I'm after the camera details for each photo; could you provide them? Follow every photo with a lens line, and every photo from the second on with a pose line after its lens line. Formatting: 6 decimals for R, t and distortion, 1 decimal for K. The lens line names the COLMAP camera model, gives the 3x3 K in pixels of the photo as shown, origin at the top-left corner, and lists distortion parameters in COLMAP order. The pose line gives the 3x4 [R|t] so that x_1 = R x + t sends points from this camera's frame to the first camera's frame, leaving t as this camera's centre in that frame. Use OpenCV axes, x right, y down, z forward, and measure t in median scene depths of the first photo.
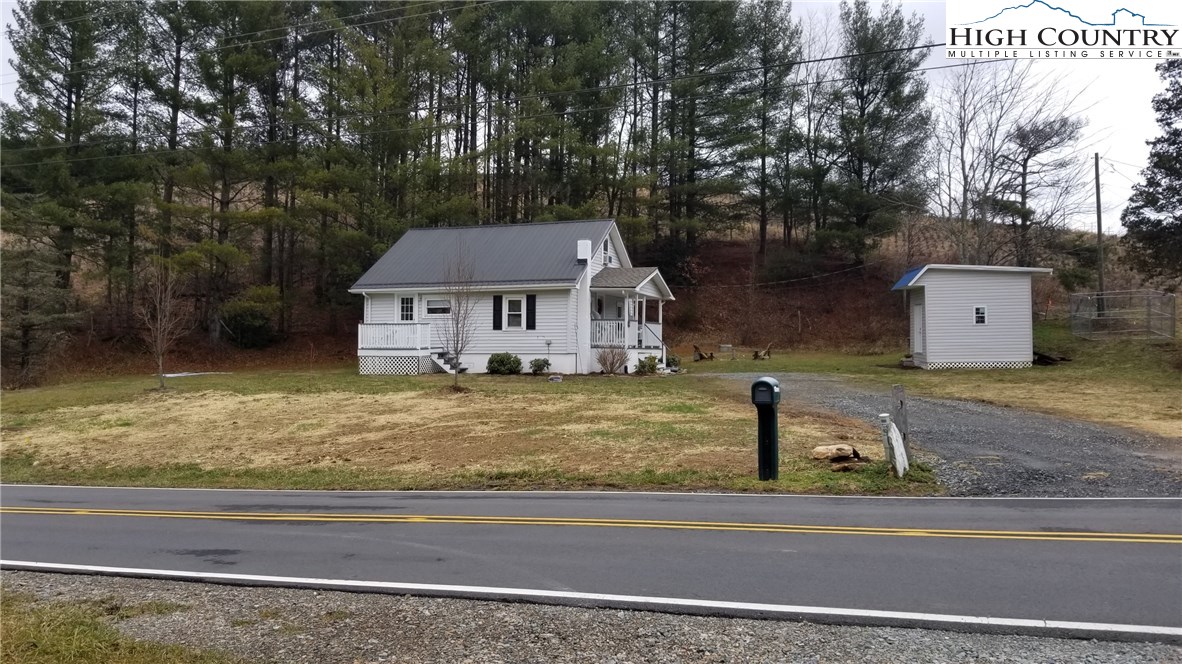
lens RADIAL K [[924.1, 0, 594.7], [0, 924.1, 323.1], [0, 0, 1]] dist [0.069023, -0.101223]
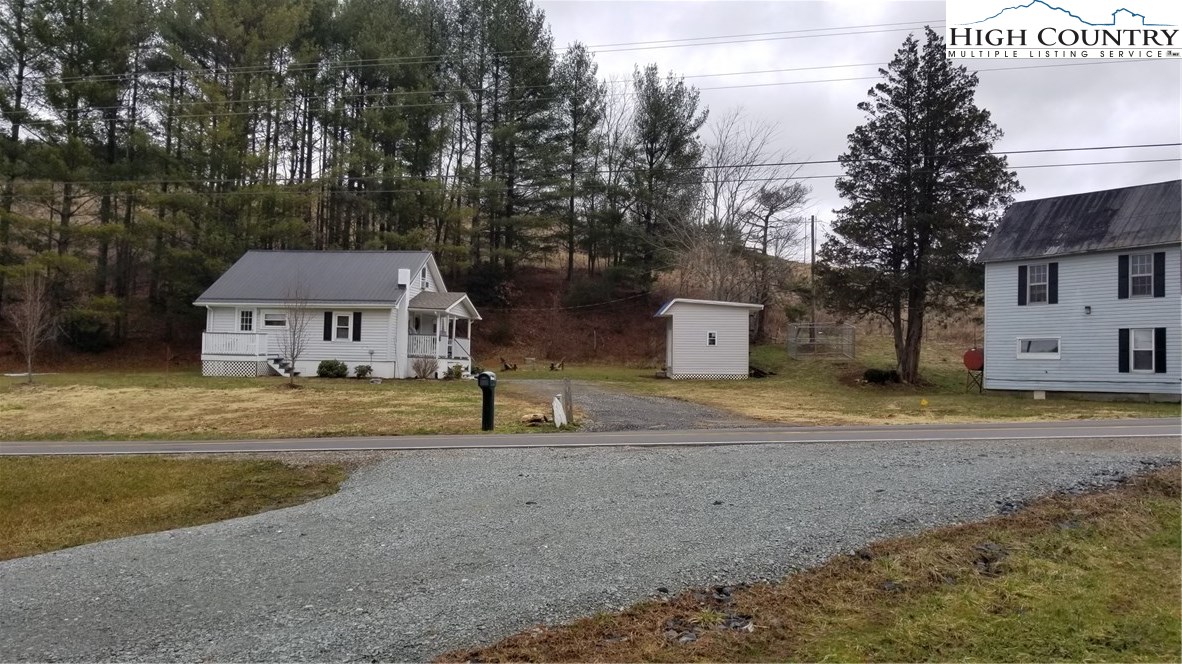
lens RADIAL K [[924.1, 0, 607.5], [0, 924.1, 342.9], [0, 0, 1]] dist [0.069023, -0.101223]
pose [[0.982351, 0.024305, 0.185463, 0.019622], [-0.025163, 0.999681, 0.002275, -0.001082], [-0.185349, -0.006902, 0.982649, -0.174425]]
